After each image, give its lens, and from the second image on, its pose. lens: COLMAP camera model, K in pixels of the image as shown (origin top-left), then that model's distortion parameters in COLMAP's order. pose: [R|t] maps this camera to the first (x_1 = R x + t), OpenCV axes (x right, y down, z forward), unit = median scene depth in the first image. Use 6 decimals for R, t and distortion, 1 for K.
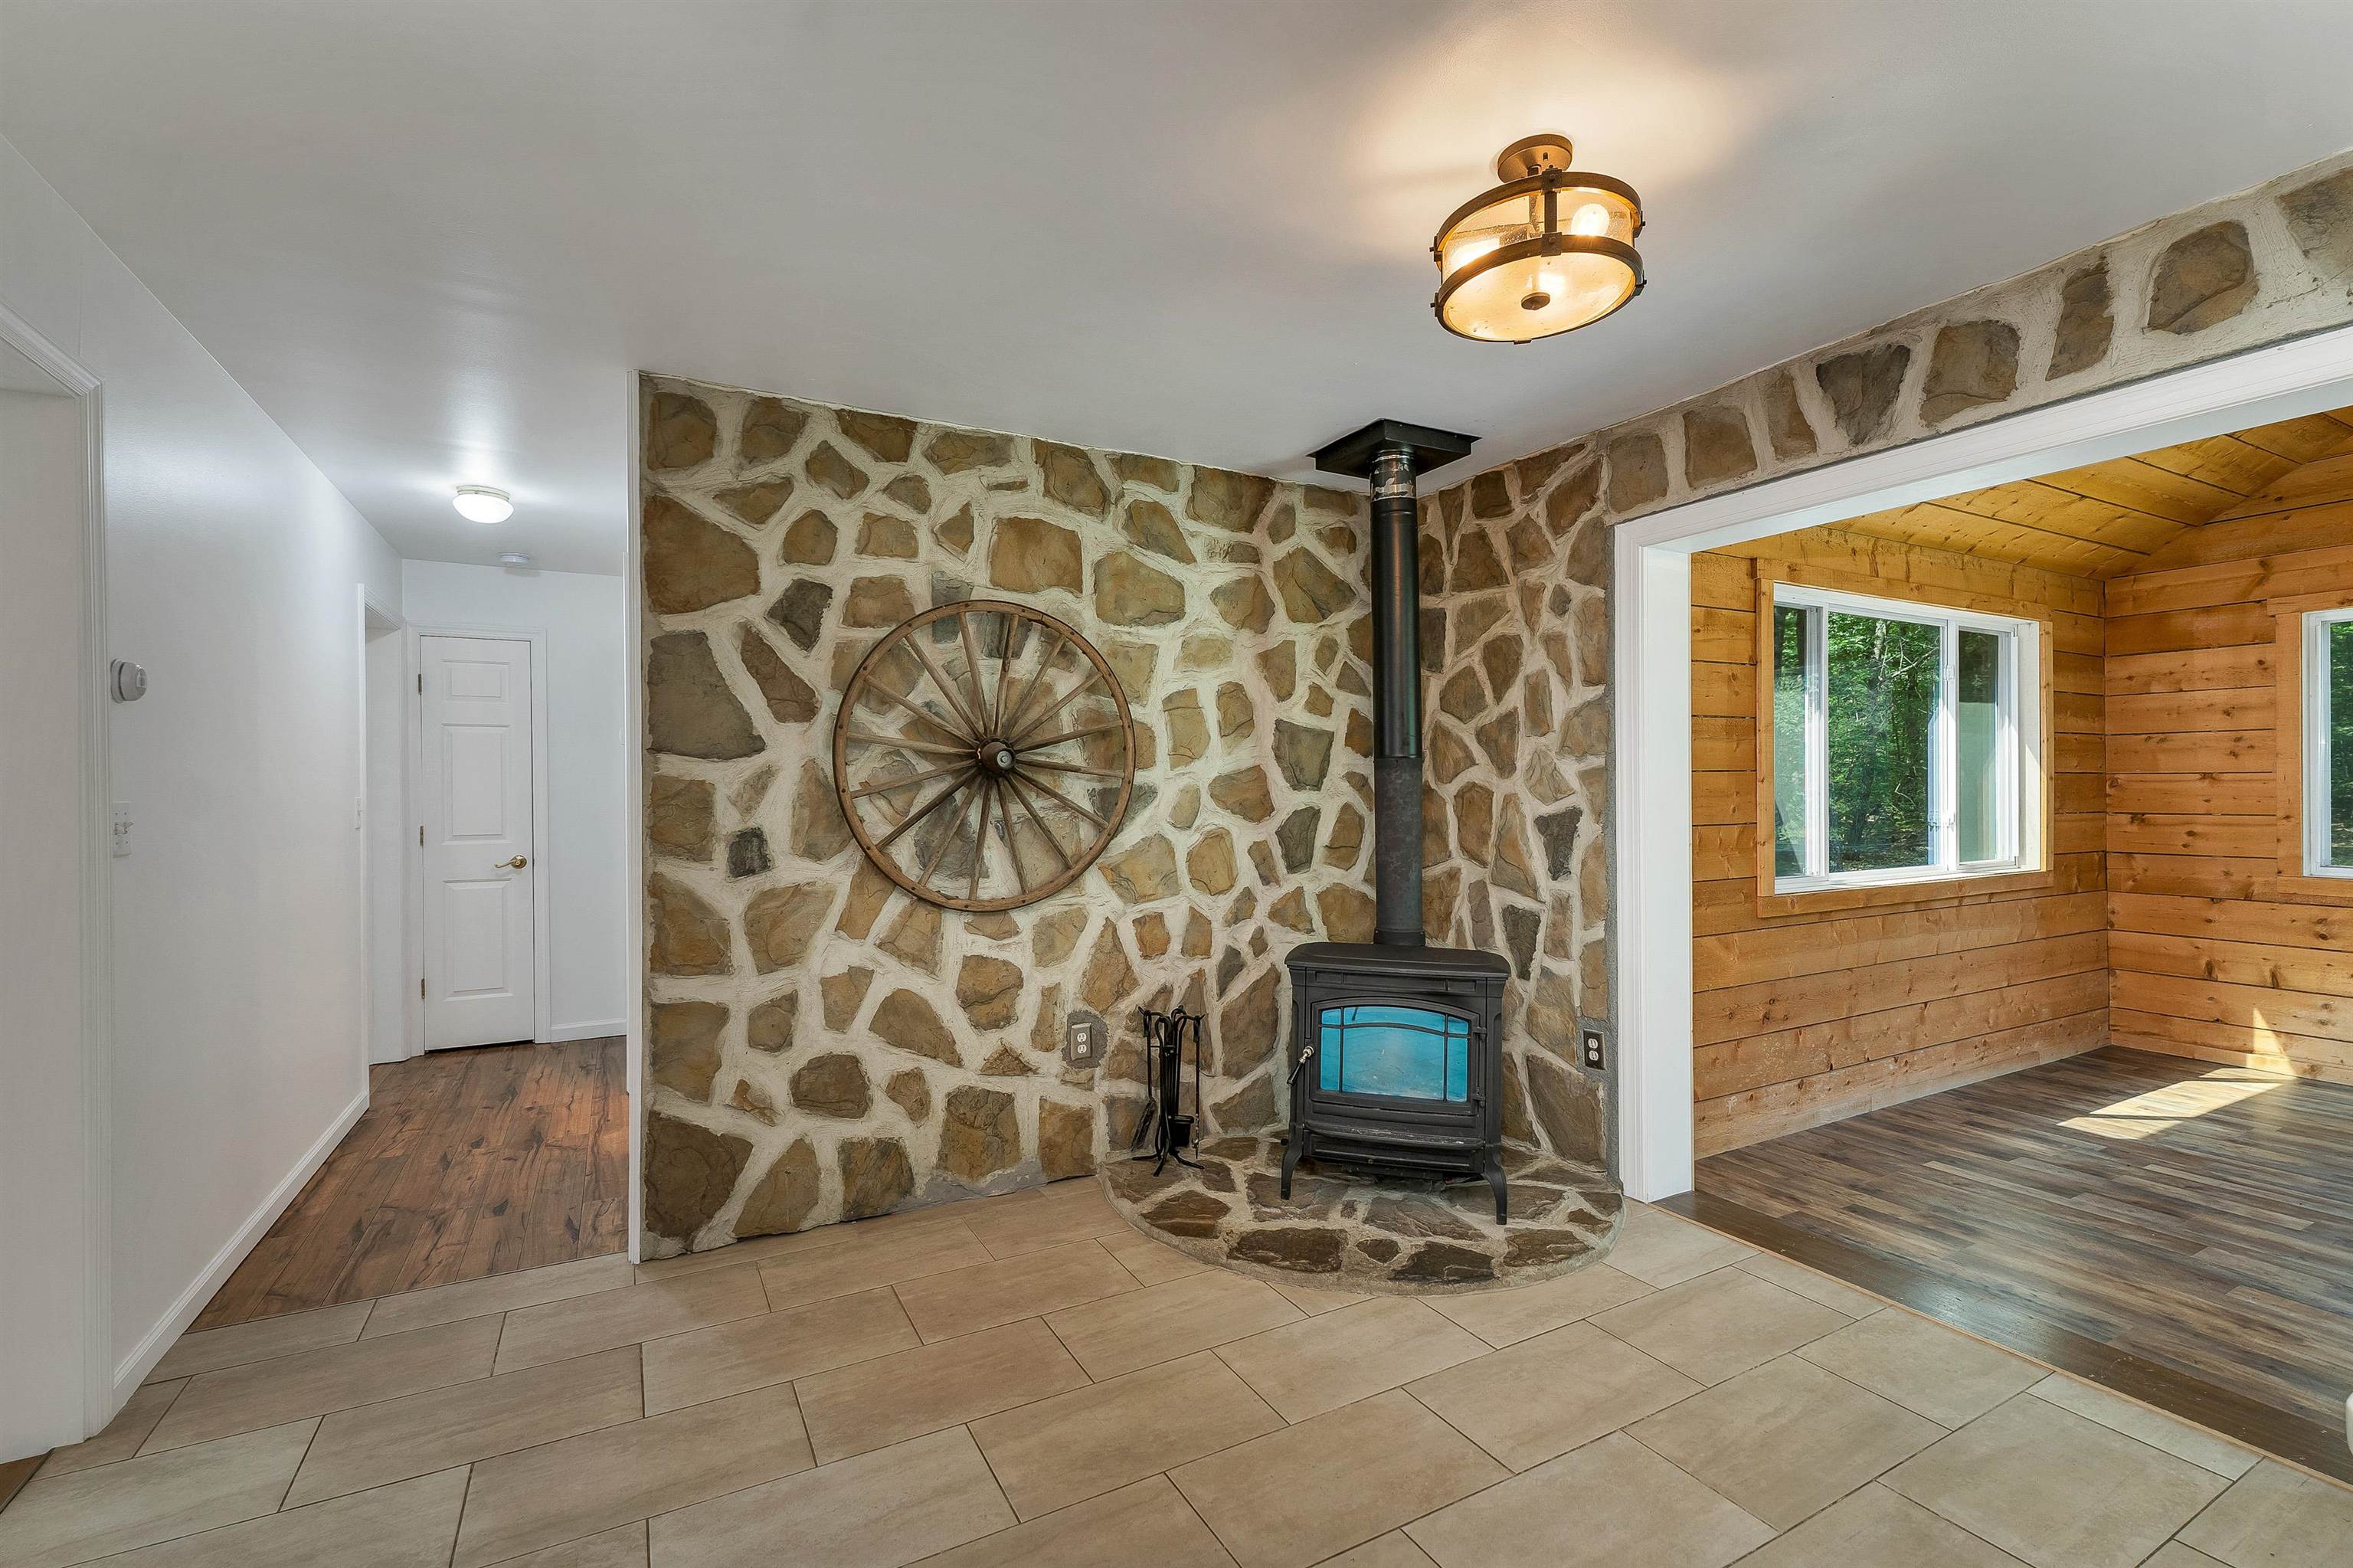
lens RADIAL K [[991.9, 0, 1169.0], [0, 991.9, 790.7], [0, 0, 1]] dist [0.000692, -0.000237]
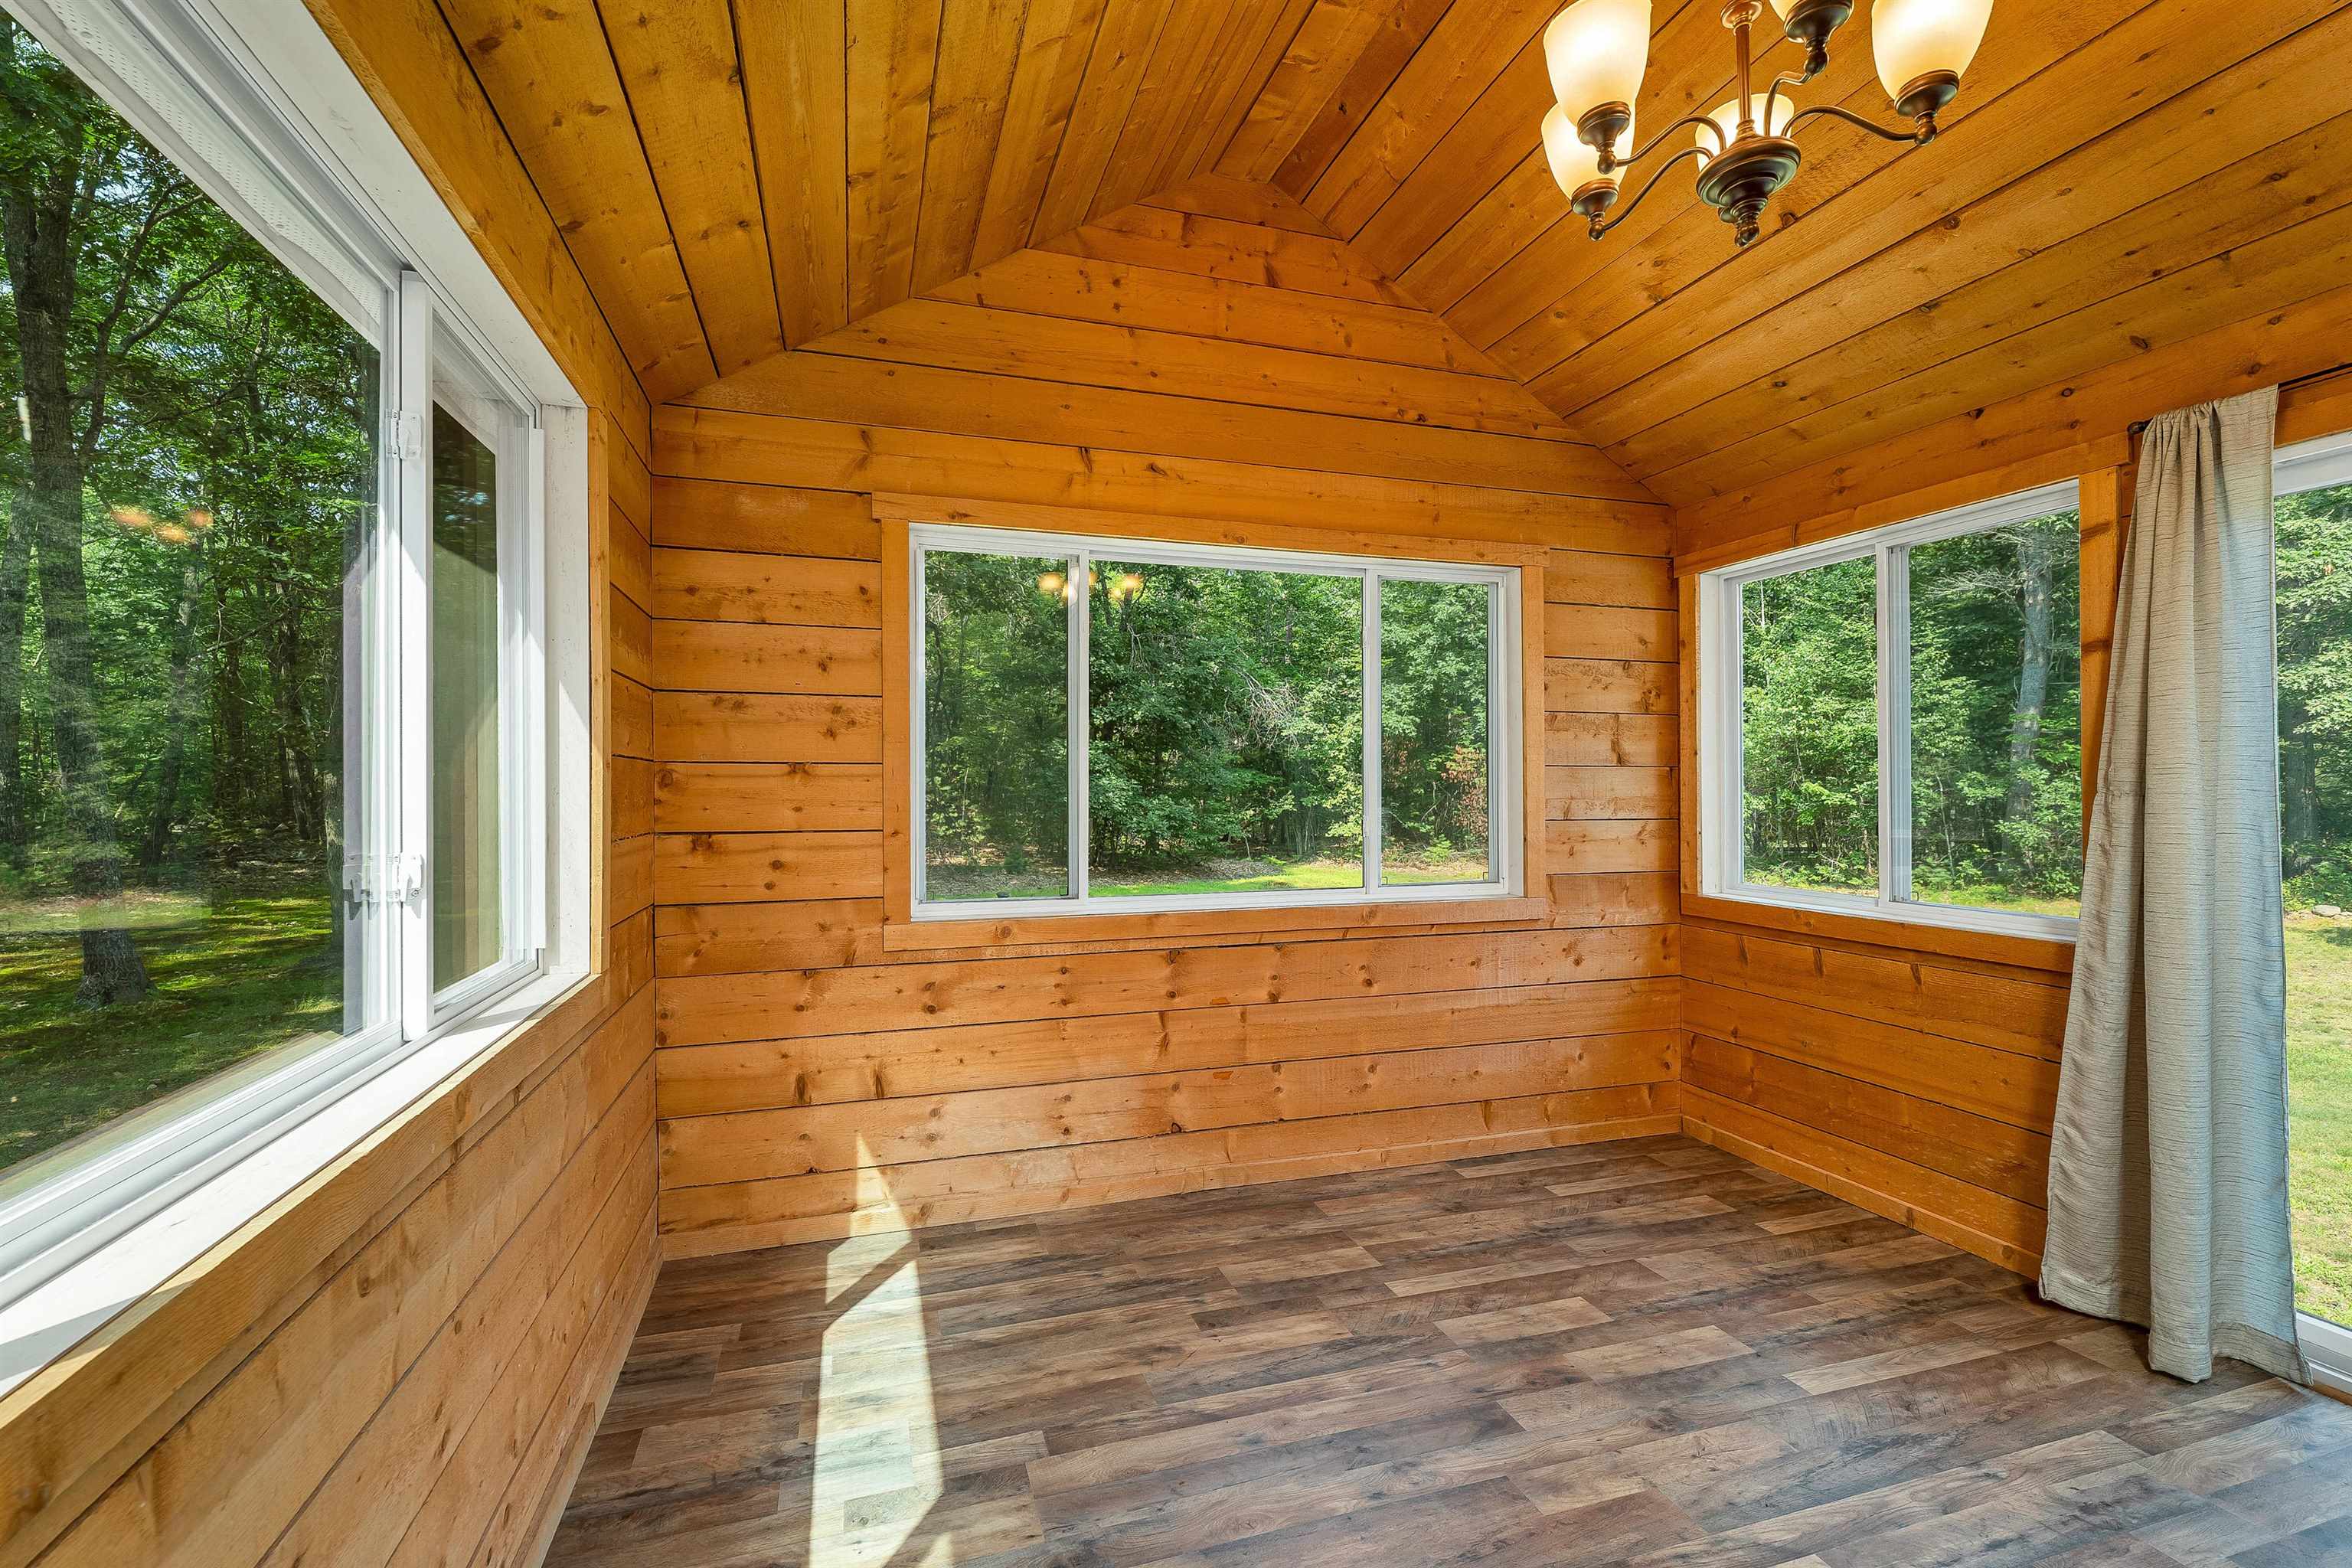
lens RADIAL K [[991.5, 0, 1168.5], [0, 991.5, 790.7], [0, 0, 1]] dist [0.000692, -0.000237]
pose [[0.169462, 0.001669, 0.985535, 0.978767], [0.002127, 0.999996, -0.002059, 0.001308], [-0.985534, 0.002445, 0.169458, 1.349158]]
